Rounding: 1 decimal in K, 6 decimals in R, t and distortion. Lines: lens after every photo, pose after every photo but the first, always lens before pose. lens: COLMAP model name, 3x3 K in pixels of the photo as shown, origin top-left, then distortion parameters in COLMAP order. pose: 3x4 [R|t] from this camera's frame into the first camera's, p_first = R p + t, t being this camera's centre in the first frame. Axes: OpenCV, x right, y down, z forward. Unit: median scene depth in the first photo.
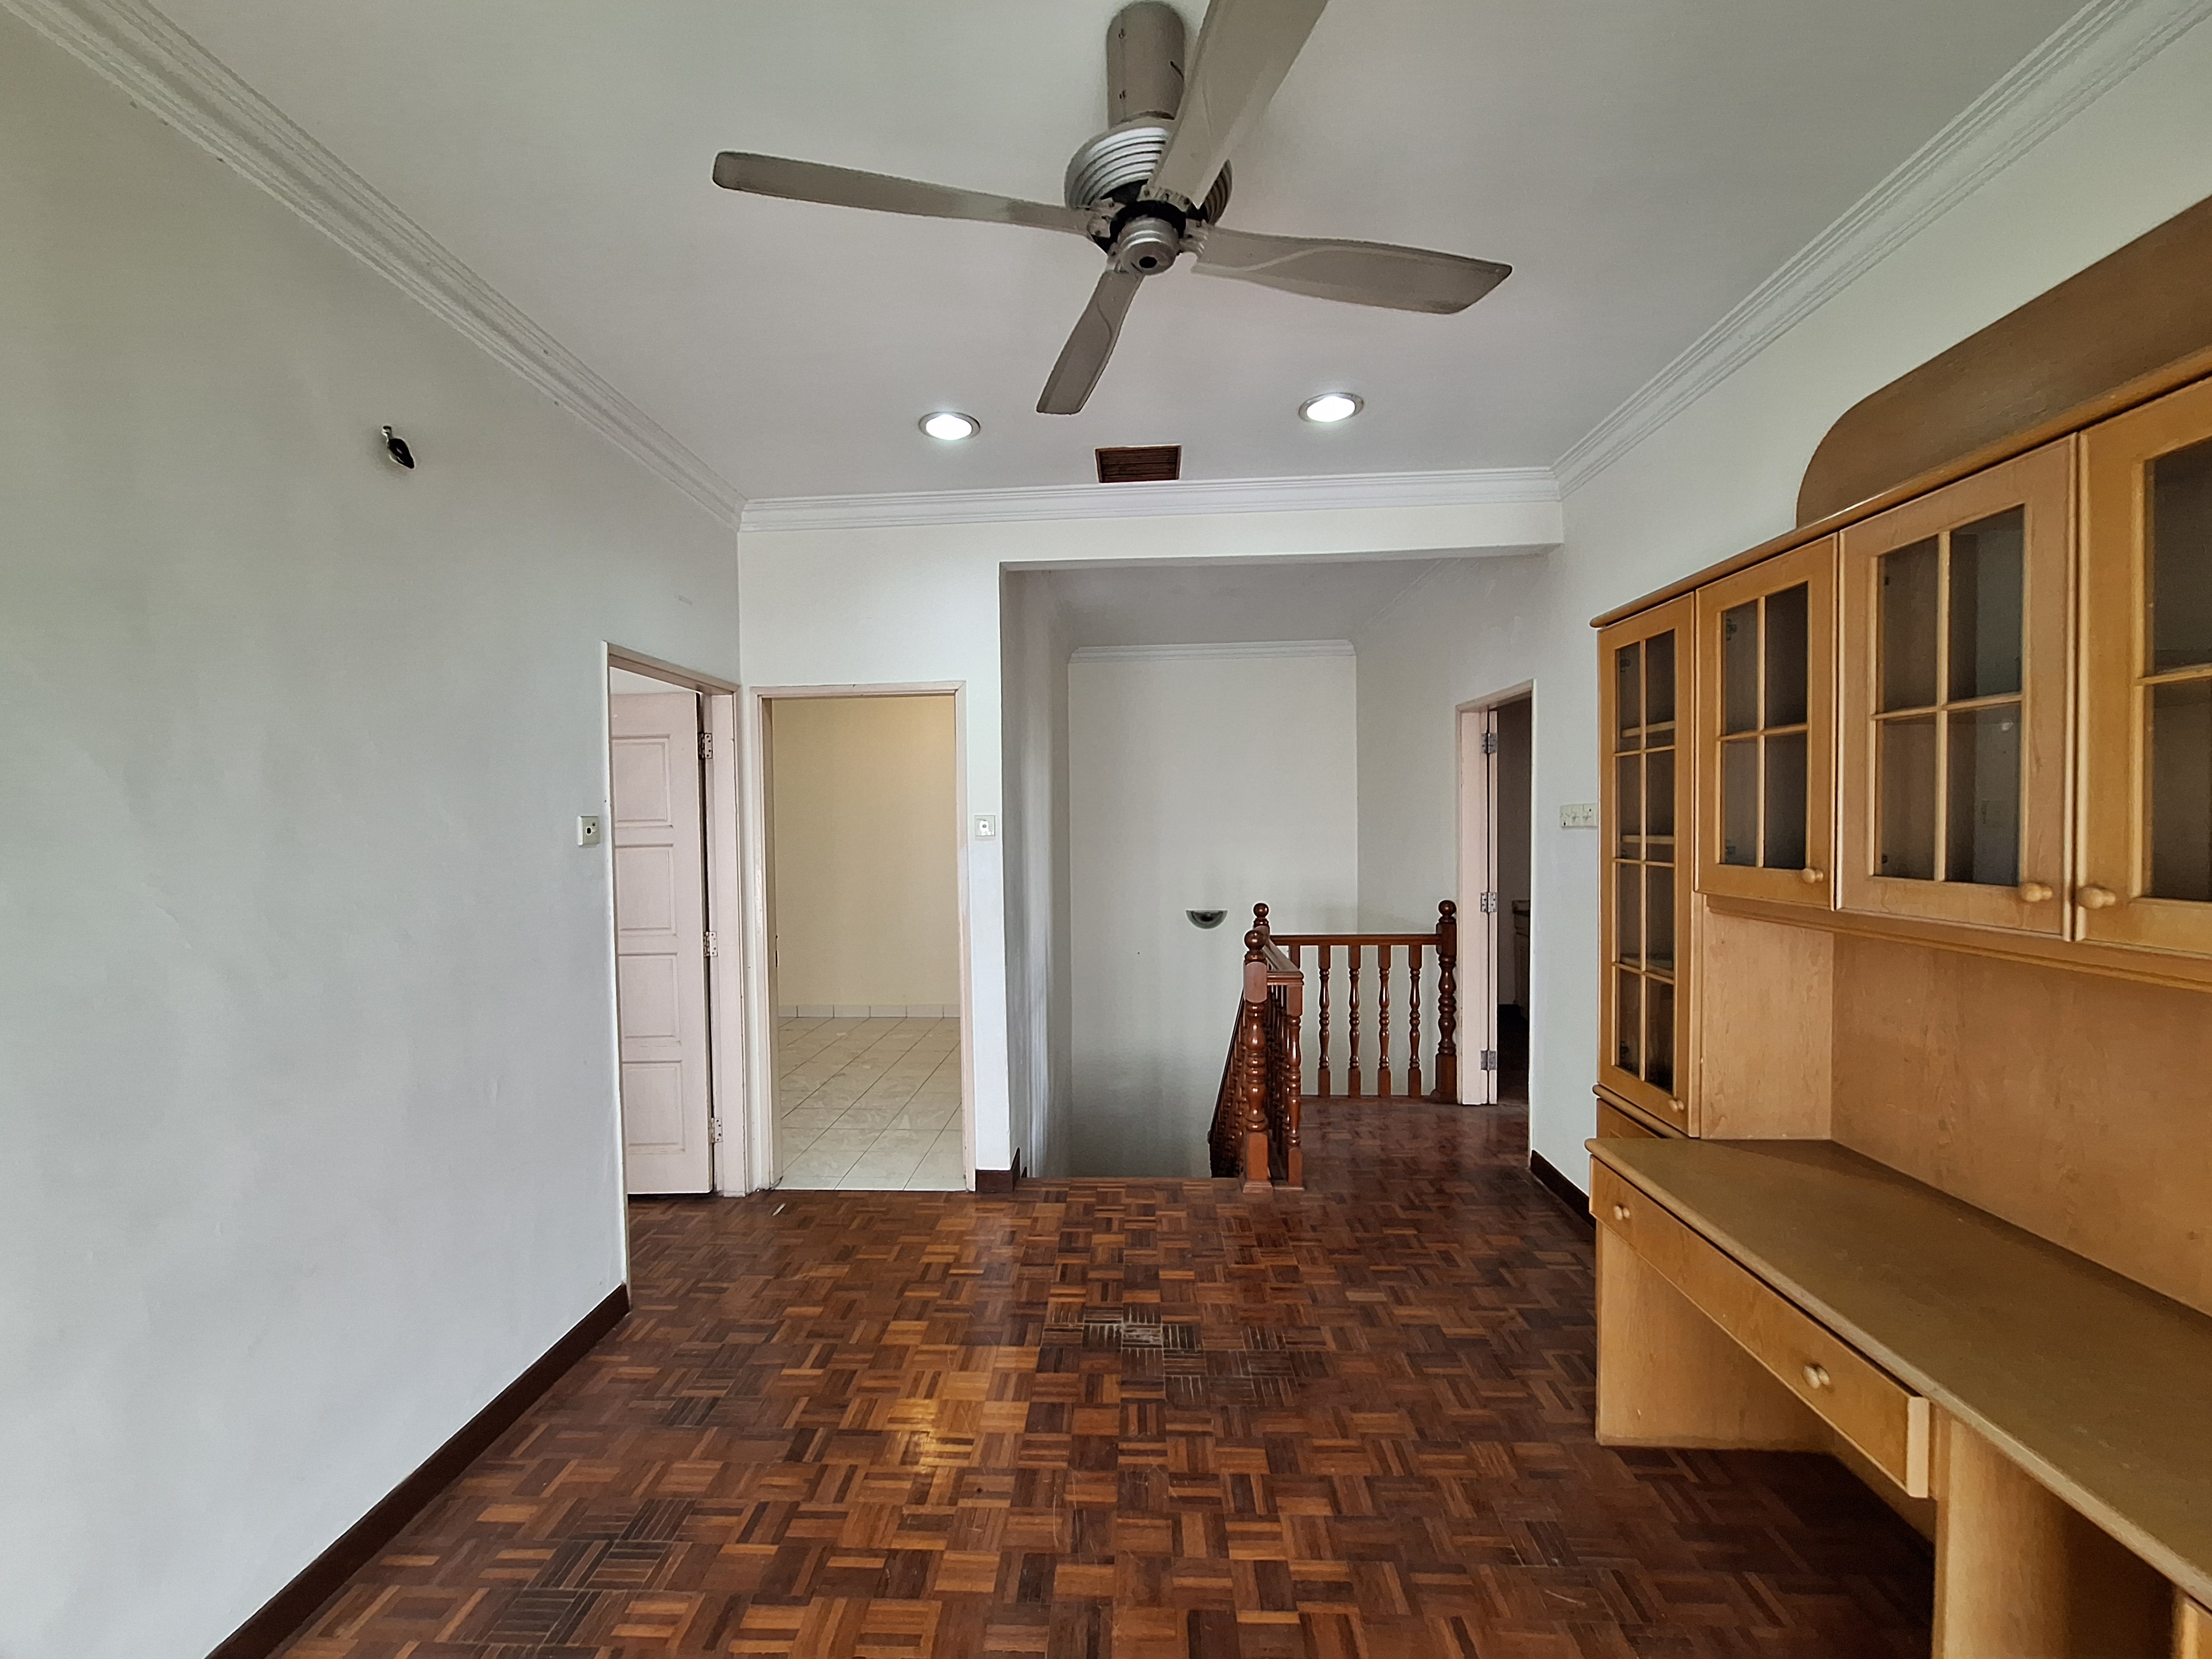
lens RADIAL K [[872.9, 0, 1092.3], [0, 872.9, 850.0], [0, 0, 1]] dist [-0.007644, 0.001588]
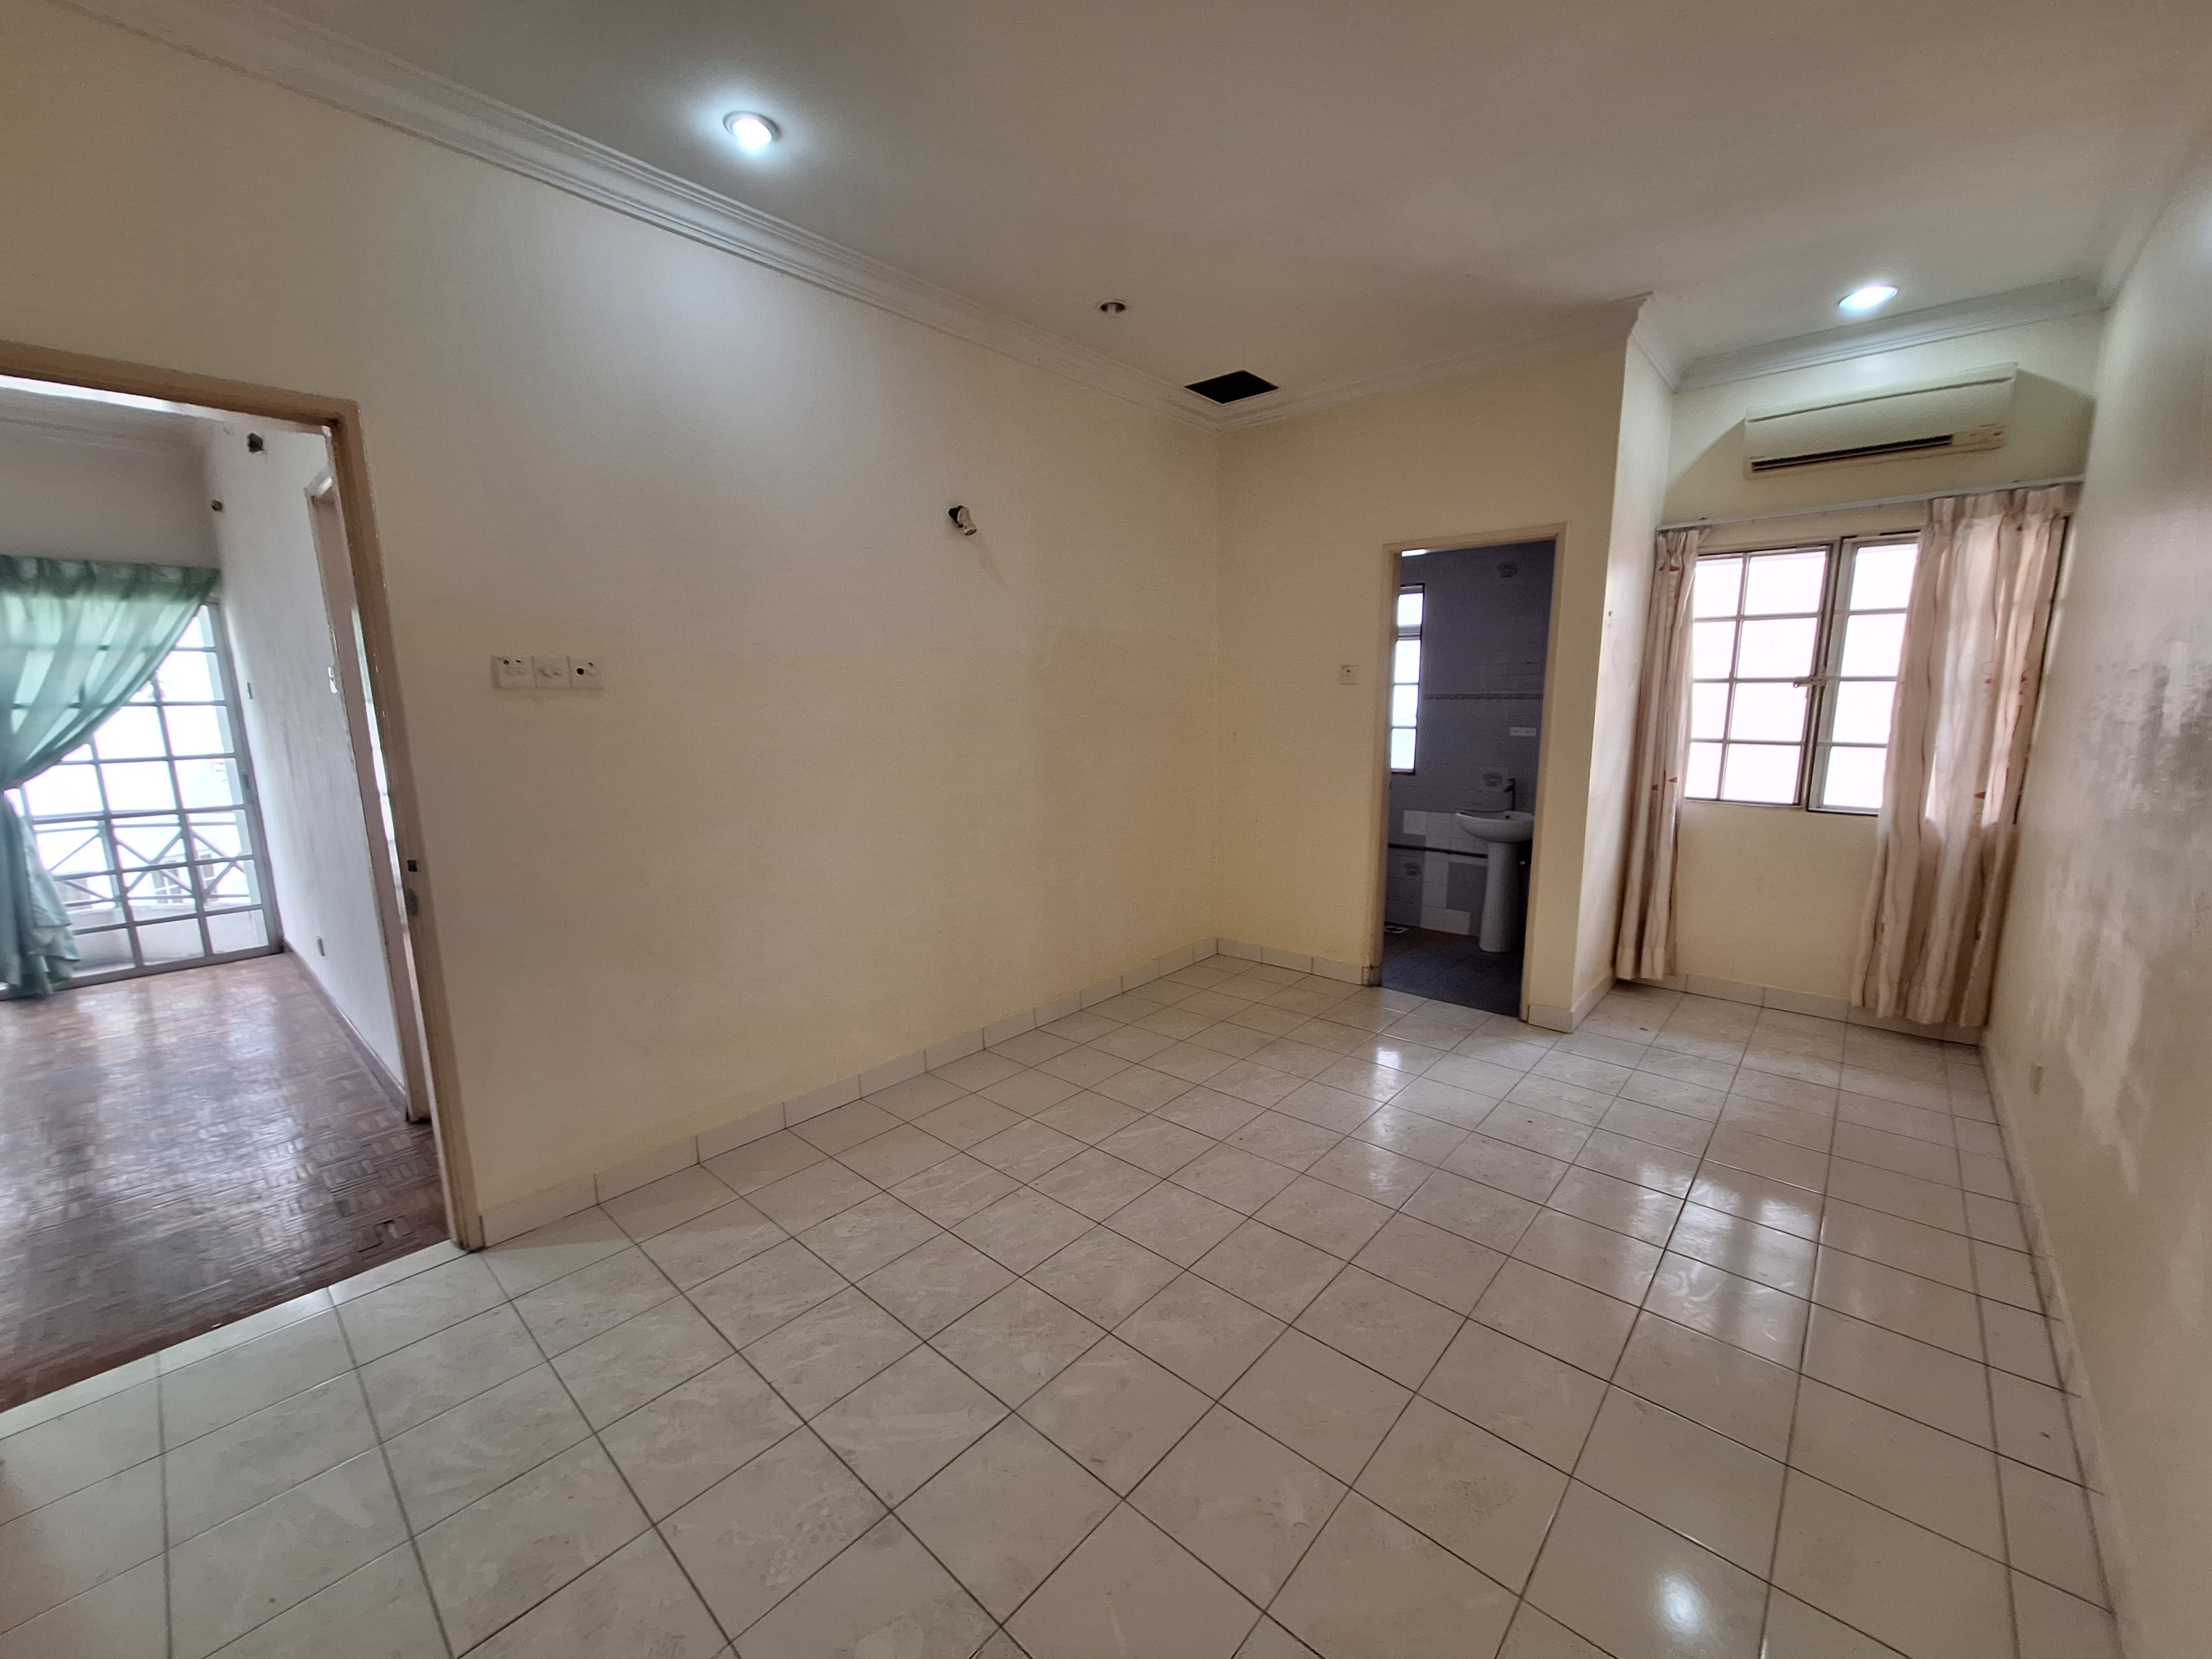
lens RADIAL K [[872.9, 0, 1103.1], [0, 872.9, 841.5], [0, 0, 1]] dist [-0.007644, 0.001588]
pose [[-0.619223, 0.151818, -0.770399, -0.321522], [-0.004110, 0.980491, 0.196523, -0.046765], [0.785204, 0.124858, -0.606518, 2.622234]]
